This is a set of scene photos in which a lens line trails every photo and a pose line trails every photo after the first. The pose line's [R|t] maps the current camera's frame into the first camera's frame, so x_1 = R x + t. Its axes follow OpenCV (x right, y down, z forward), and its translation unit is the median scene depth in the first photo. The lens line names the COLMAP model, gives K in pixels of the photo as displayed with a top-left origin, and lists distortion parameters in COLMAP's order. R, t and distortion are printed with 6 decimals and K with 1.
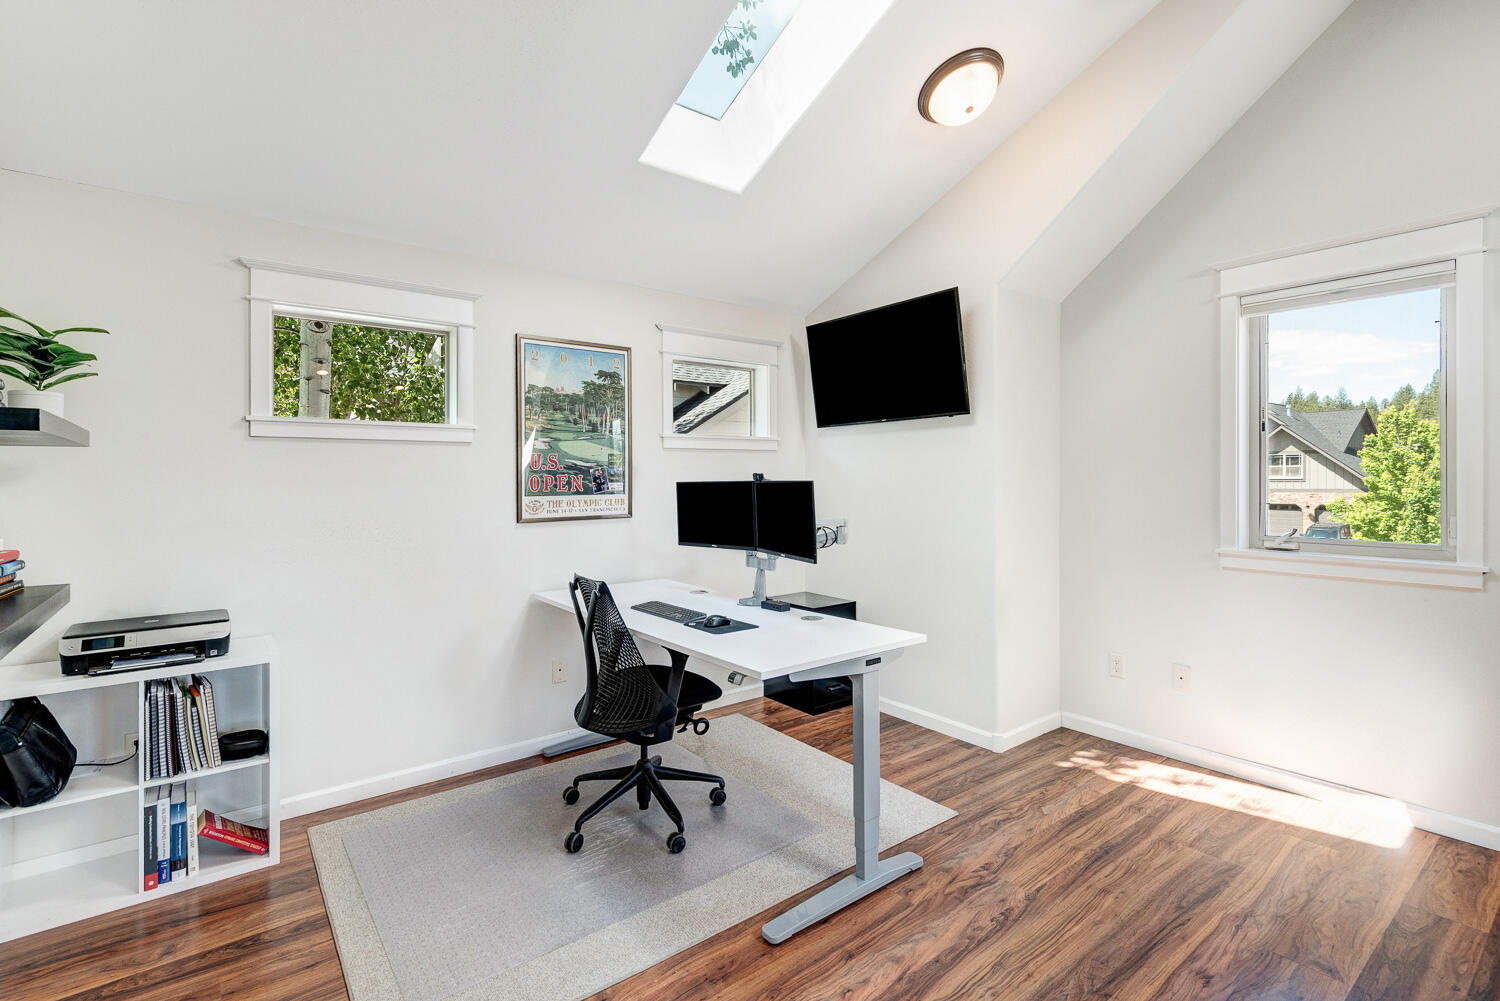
lens RADIAL K [[689.3, 0, 752.5], [0, 689.3, 484.6], [0, 0, 1]] dist [0.001114, -0.000052]
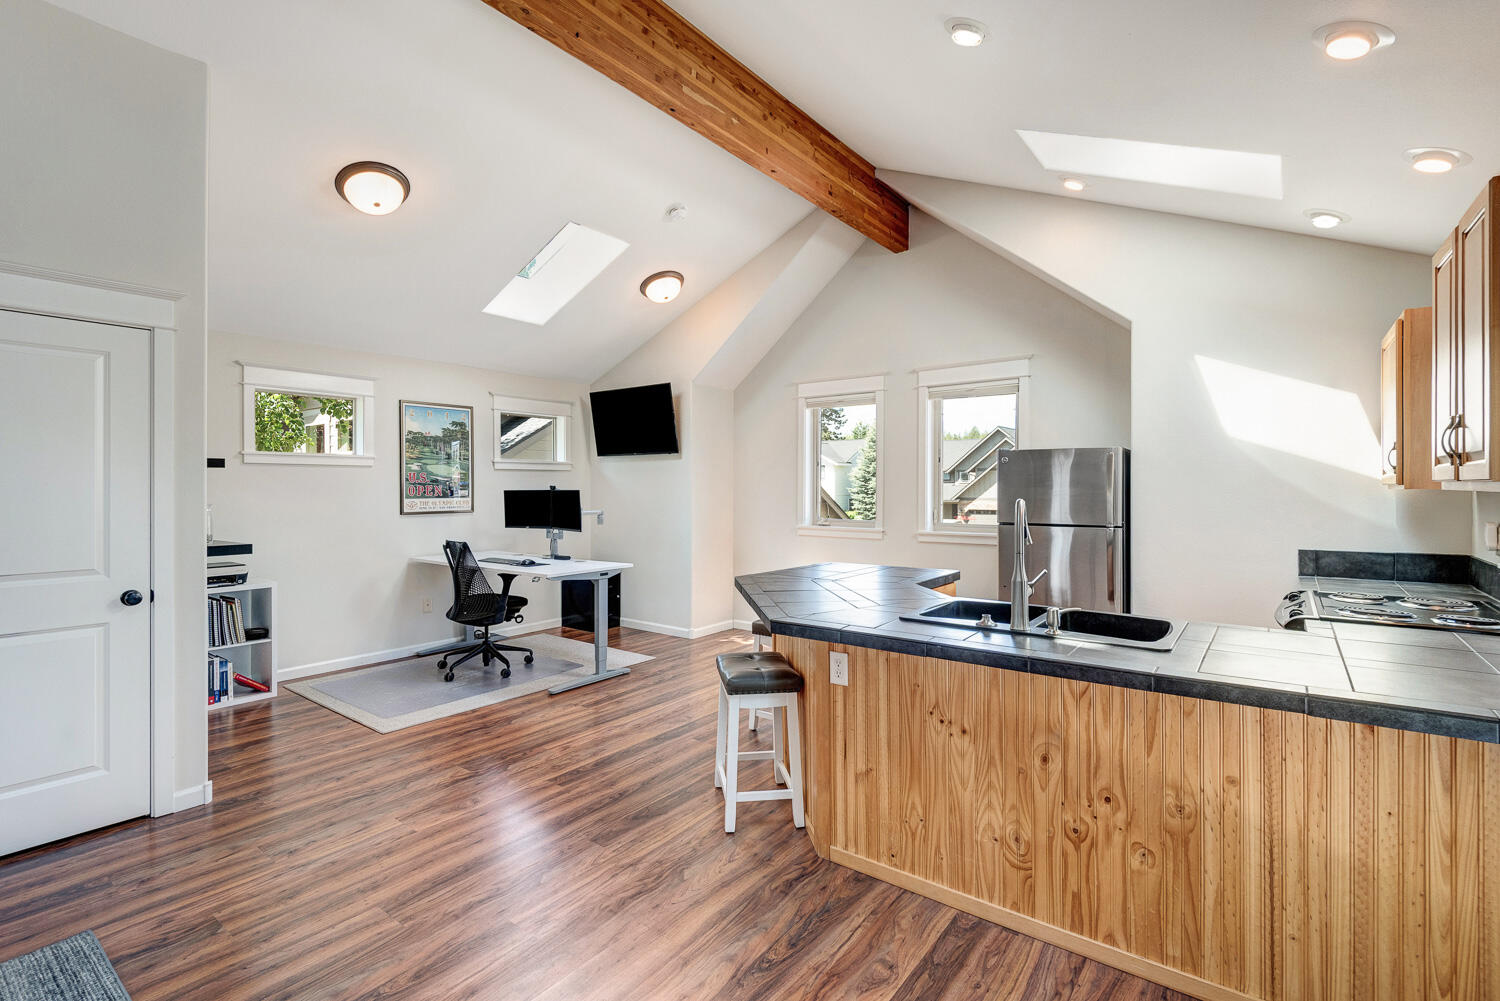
lens RADIAL K [[686.6, 0, 769.8], [0, 686.6, 501.7], [0, 0, 1]] dist [-0.002755, -0.000719]
pose [[0.962871, -0.000282, 0.269963, 0.071202], [-0.002990, 0.999927, 0.011709, 0.002715], [-0.269946, -0.012082, 0.962800, -0.894626]]
